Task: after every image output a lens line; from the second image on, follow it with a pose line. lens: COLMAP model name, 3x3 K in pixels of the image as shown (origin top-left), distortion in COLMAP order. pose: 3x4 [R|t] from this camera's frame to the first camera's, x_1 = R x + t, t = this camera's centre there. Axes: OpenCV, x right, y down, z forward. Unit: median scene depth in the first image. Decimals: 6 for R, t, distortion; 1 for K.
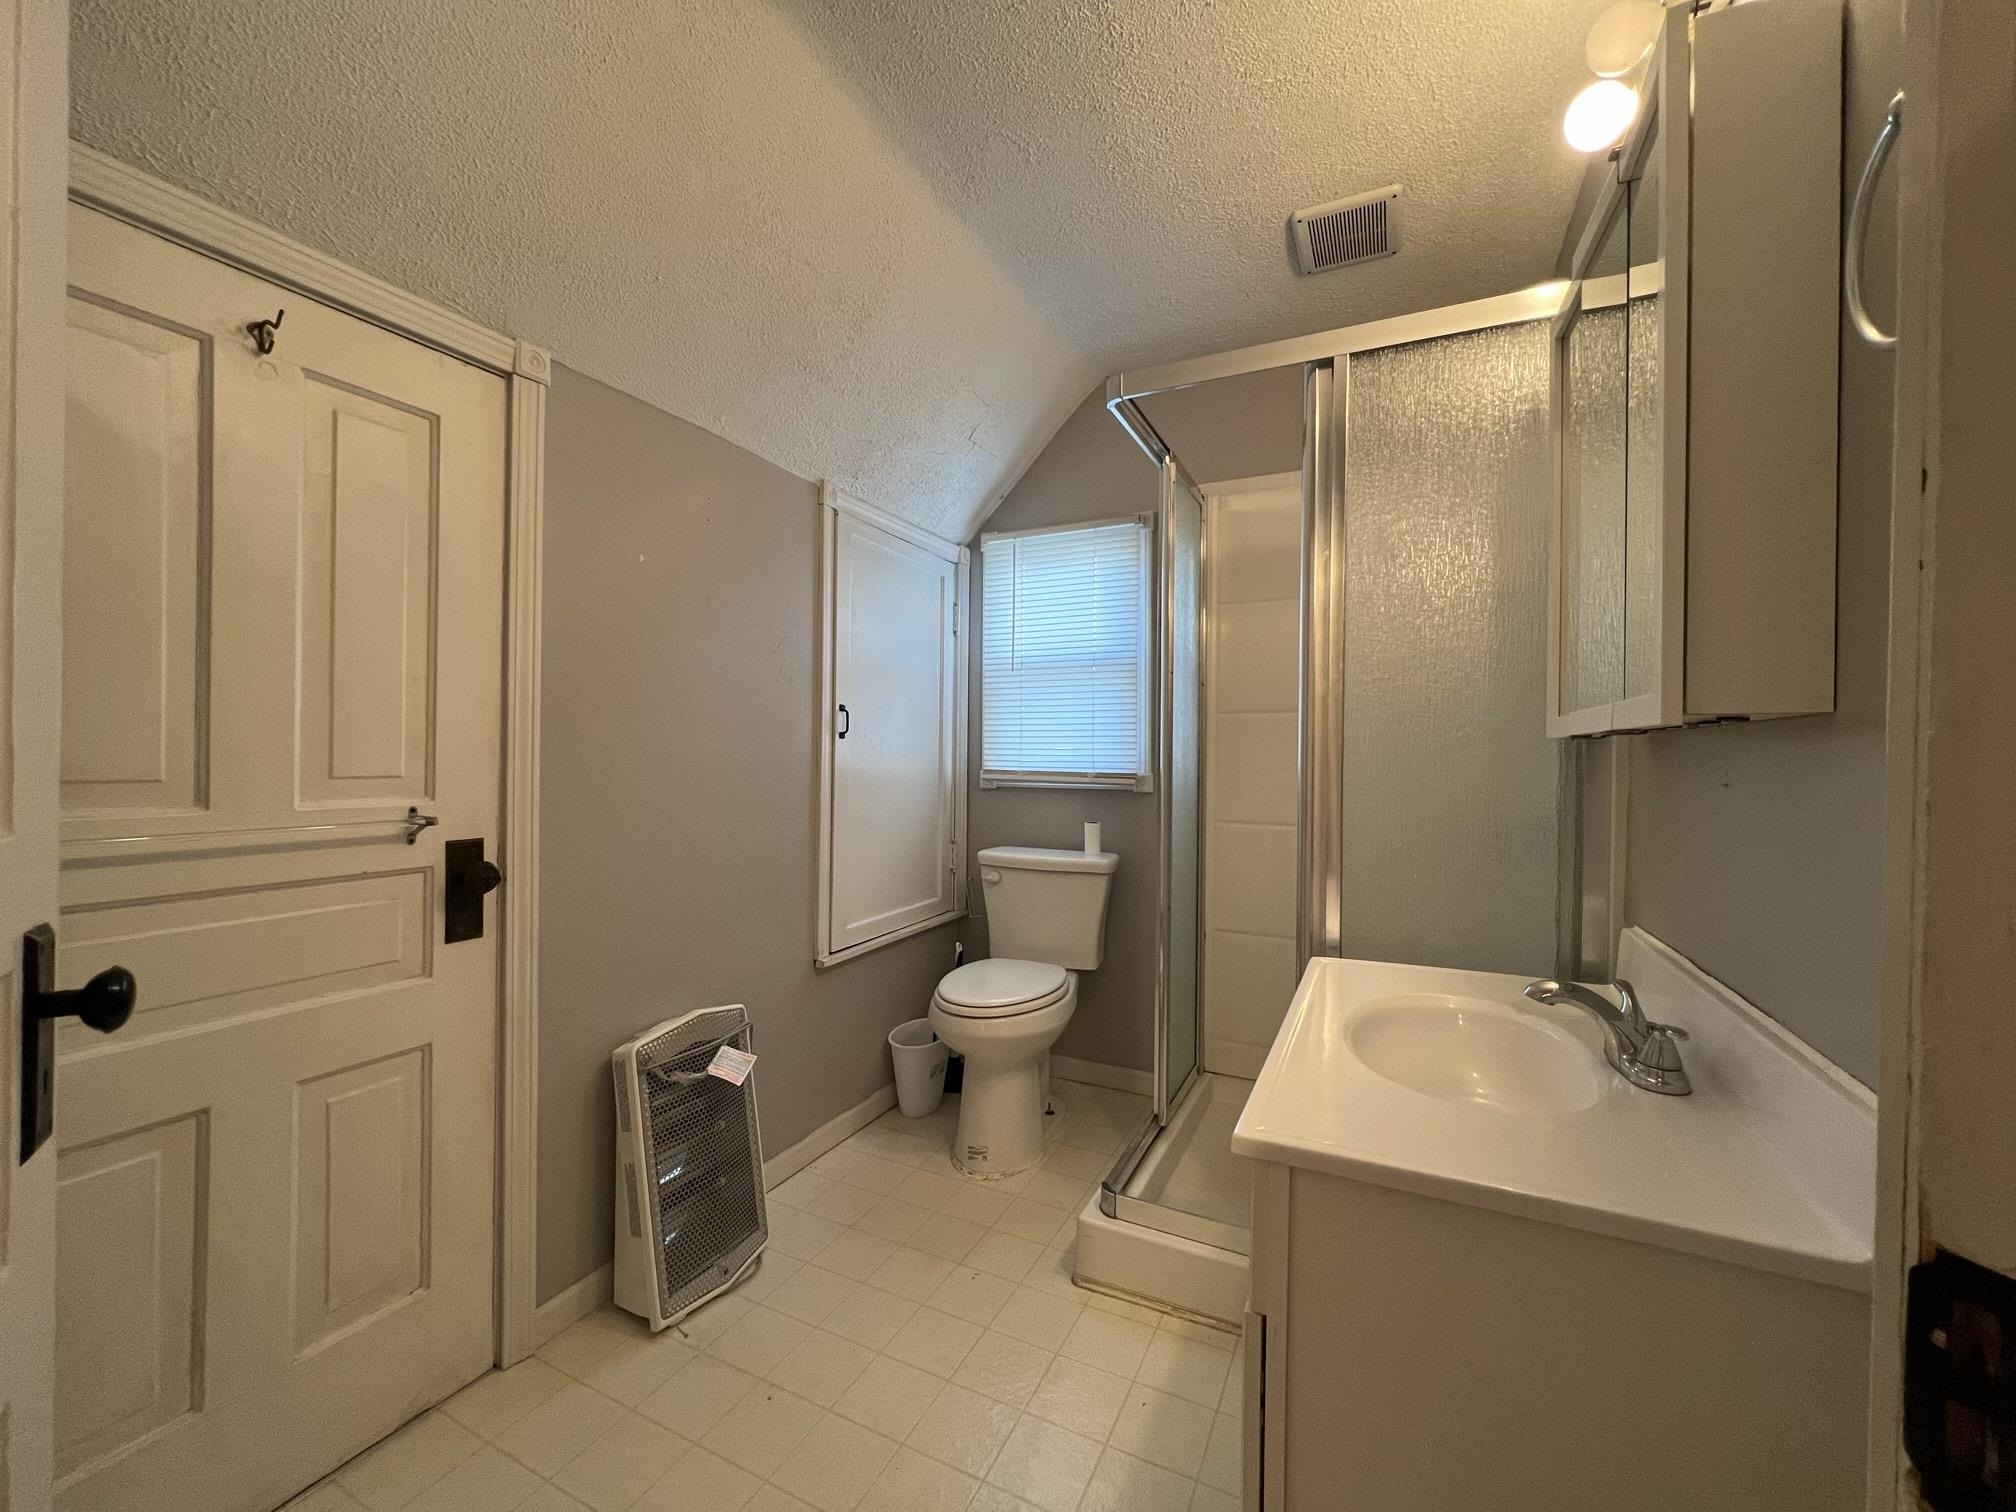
lens RADIAL K [[807.2, 0, 1009.8], [0, 807.2, 758.8], [0, 0, 1]] dist [-0.000330, 0.000391]
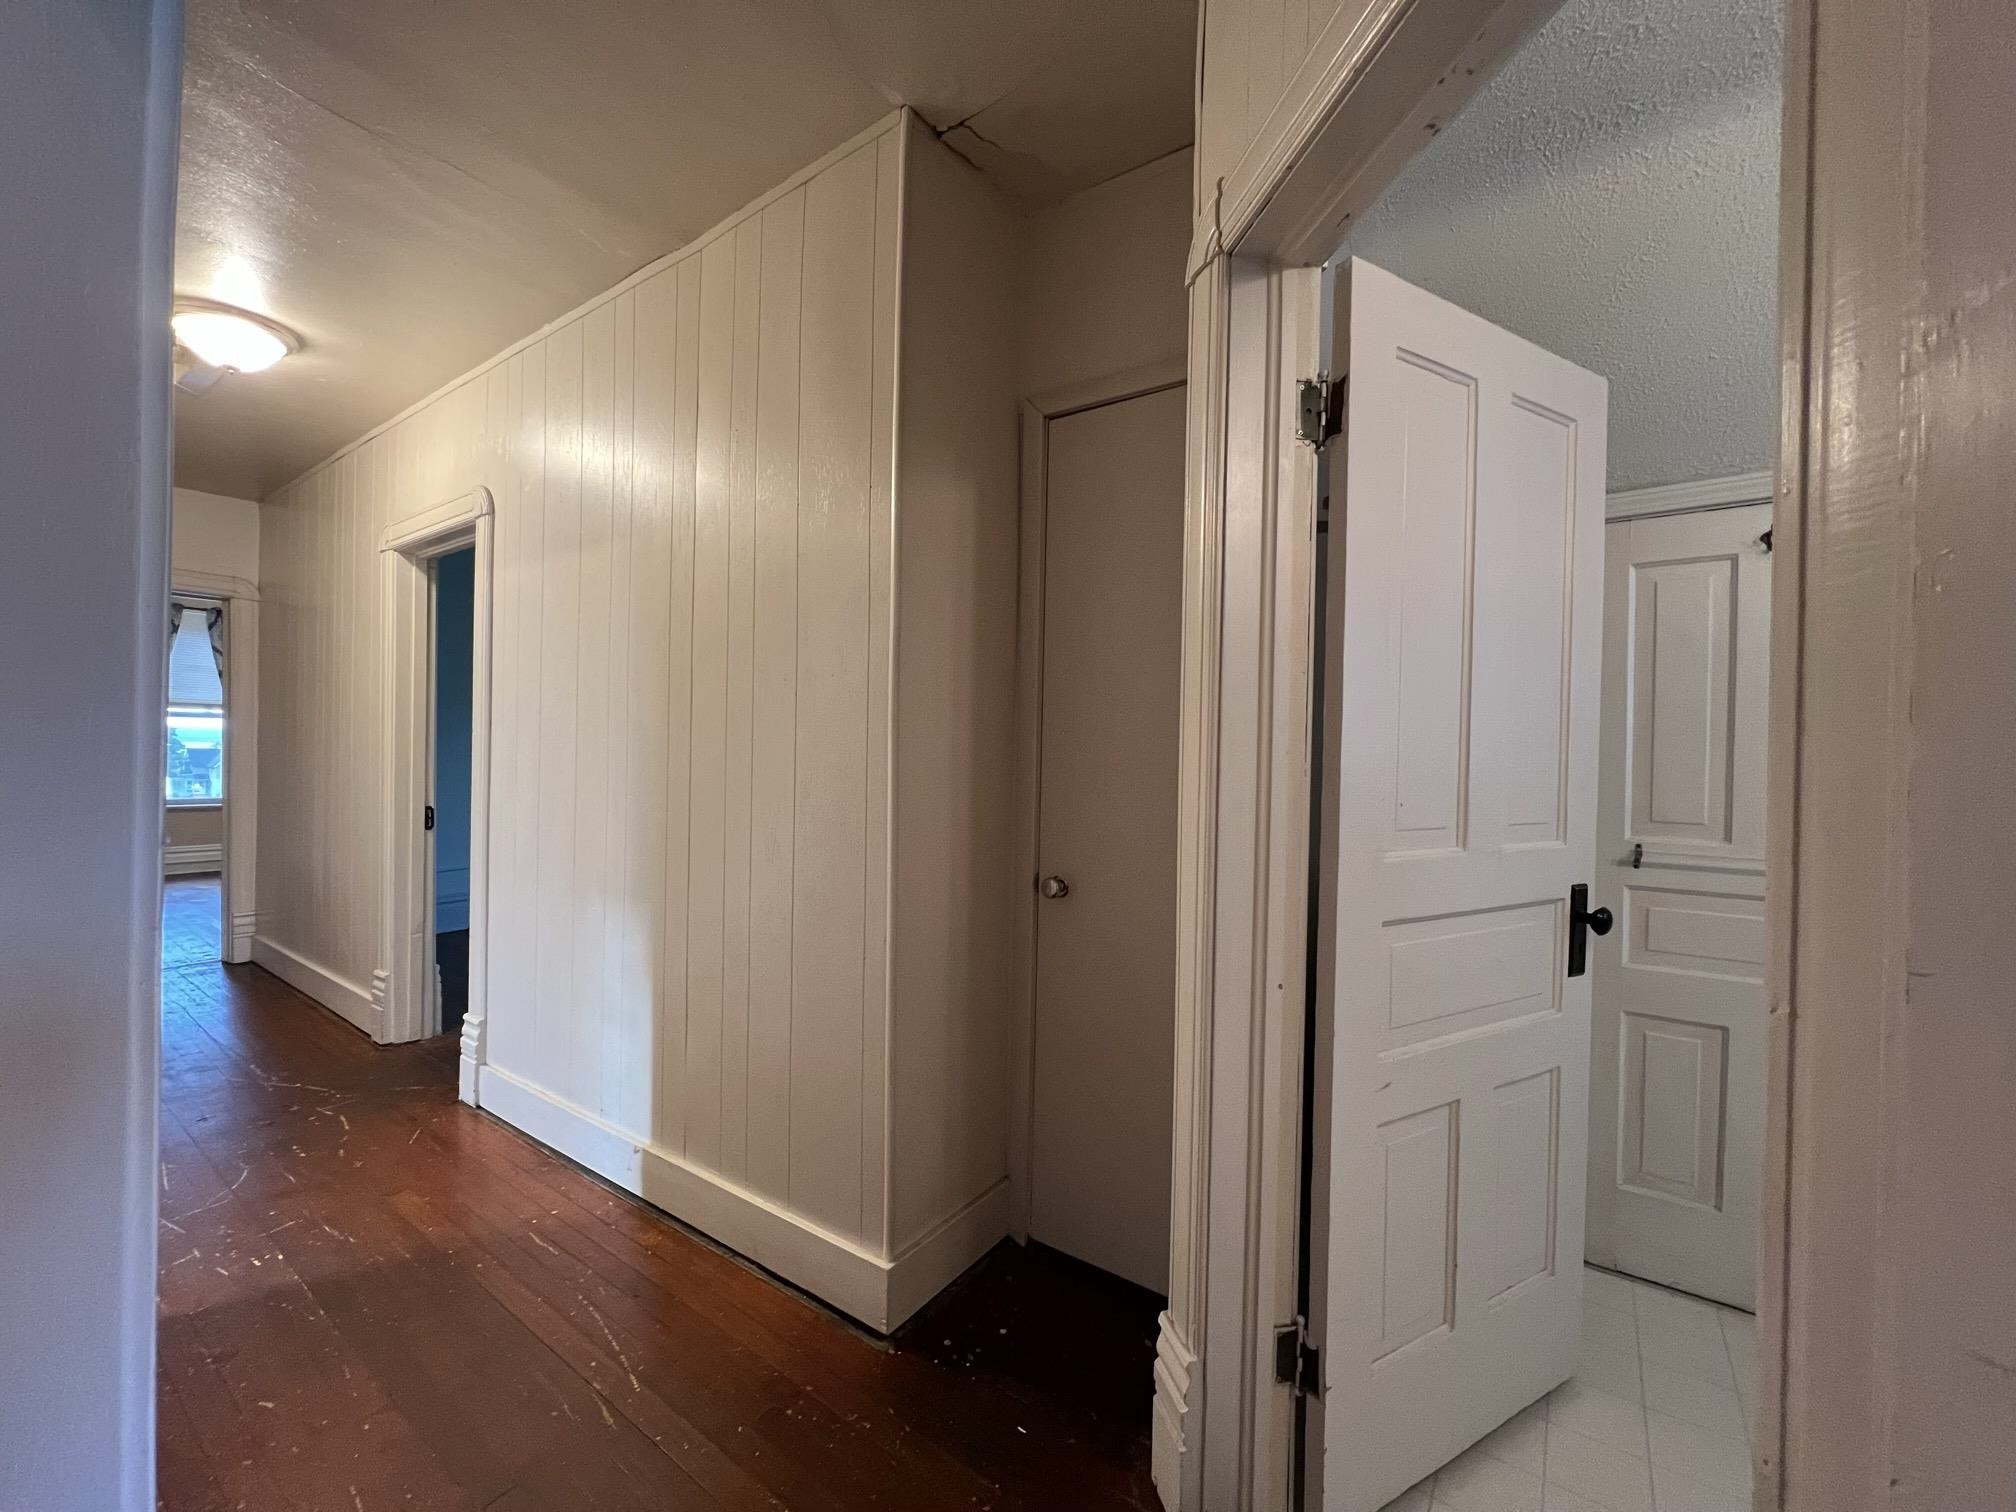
lens RADIAL K [[807.2, 0, 1009.8], [0, 807.2, 758.8], [0, 0, 1]] dist [-0.000330, 0.000391]
pose [[-0.157616, -0.004364, -0.987491, 0.886973], [-0.025405, 0.999677, -0.000363, -0.074334], [0.987174, 0.025030, -0.157676, -0.191610]]
